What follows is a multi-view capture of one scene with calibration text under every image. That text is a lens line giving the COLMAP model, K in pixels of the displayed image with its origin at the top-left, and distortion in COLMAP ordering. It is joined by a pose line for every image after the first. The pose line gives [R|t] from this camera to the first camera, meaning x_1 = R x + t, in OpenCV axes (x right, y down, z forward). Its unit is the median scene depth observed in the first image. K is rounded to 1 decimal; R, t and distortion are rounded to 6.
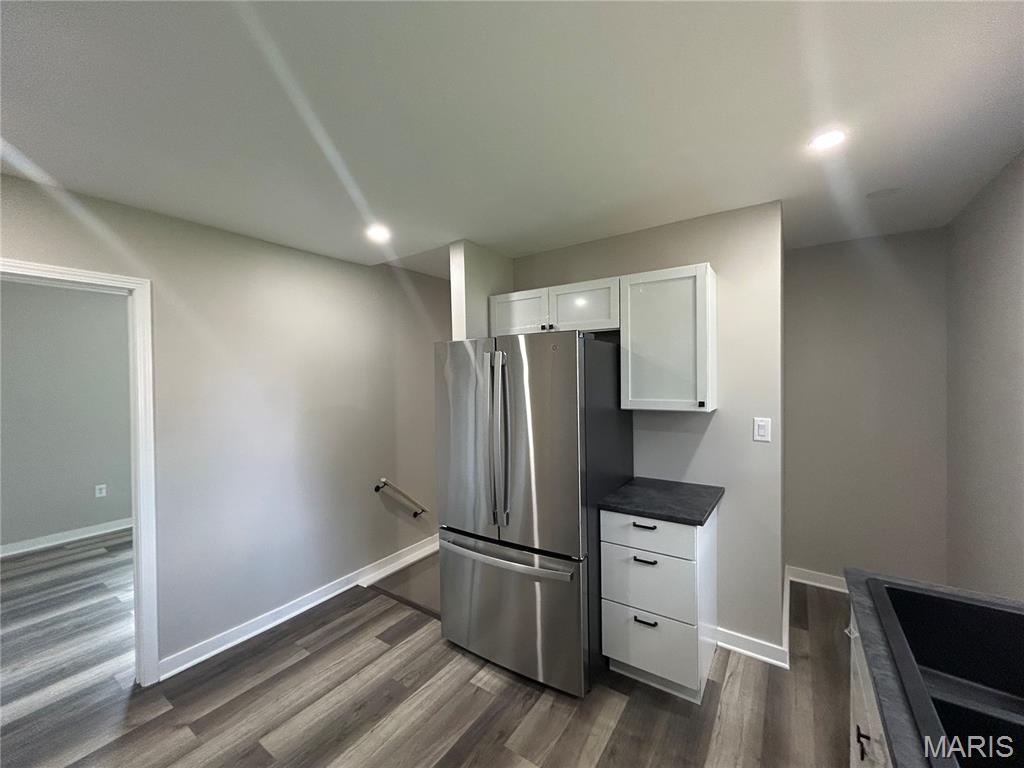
lens RADIAL K [[413.0, 0, 508.6], [0, 413.0, 382.2], [0, 0, 1]] dist [0.001020, 0.000099]
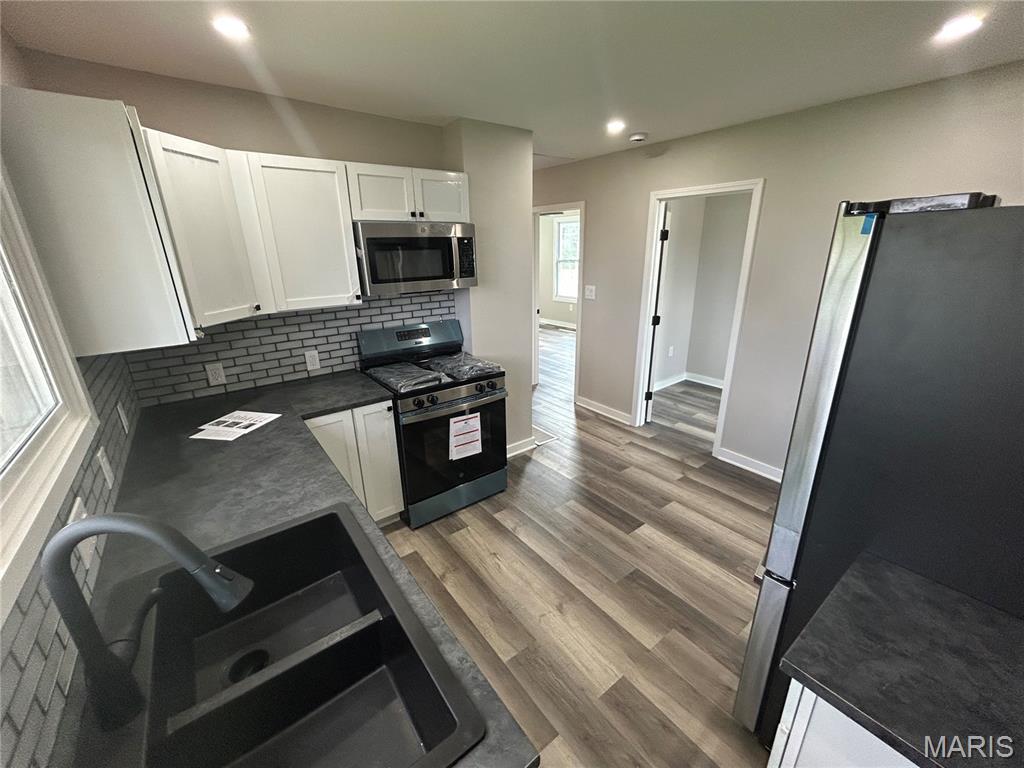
lens RADIAL K [[413.0, 0, 508.6], [0, 413.0, 382.2], [0, 0, 1]] dist [0.001020, 0.000099]
pose [[-0.314204, 0.318714, -0.894258, 0.766239], [0.006147, 0.942626, 0.333793, -0.083634], [0.949336, 0.099382, -0.298136, 0.729085]]
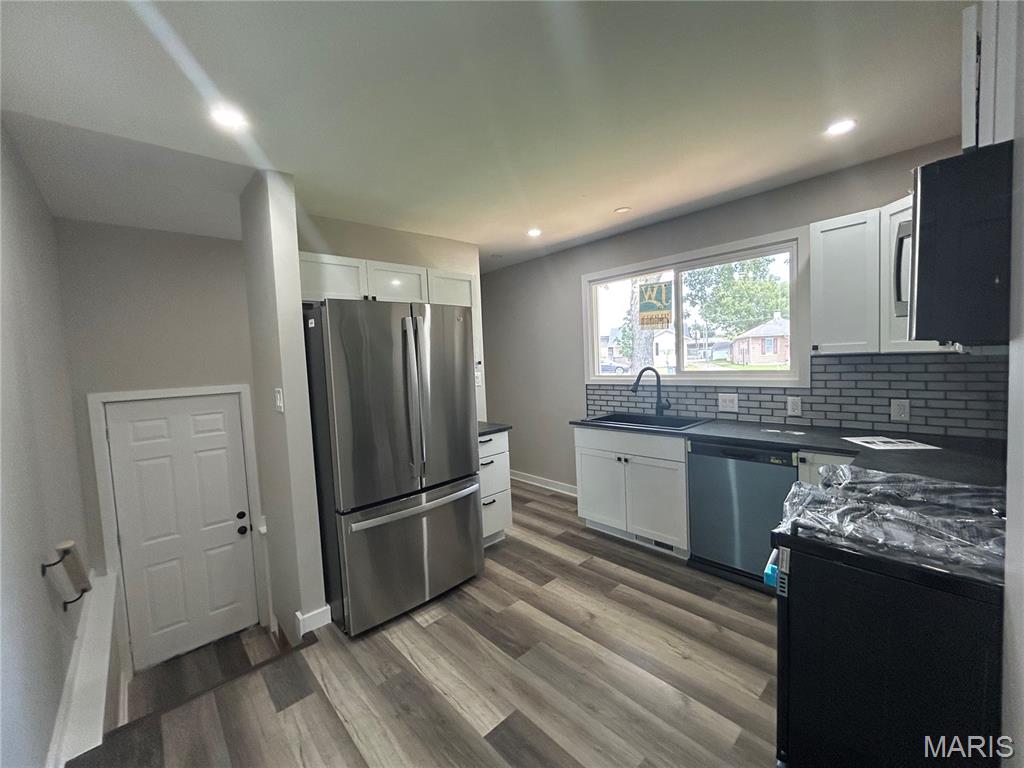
lens RADIAL K [[414.2, 0, 512.0], [0, 414.2, 384.0], [0, 0, 1]] dist [-0.000399, -0.000058]
pose [[0.215835, -0.055248, 0.974866, -1.083791], [0.064473, 0.997026, 0.042229, 0.078504], [-0.974299, 0.053738, 0.218755, 0.537036]]
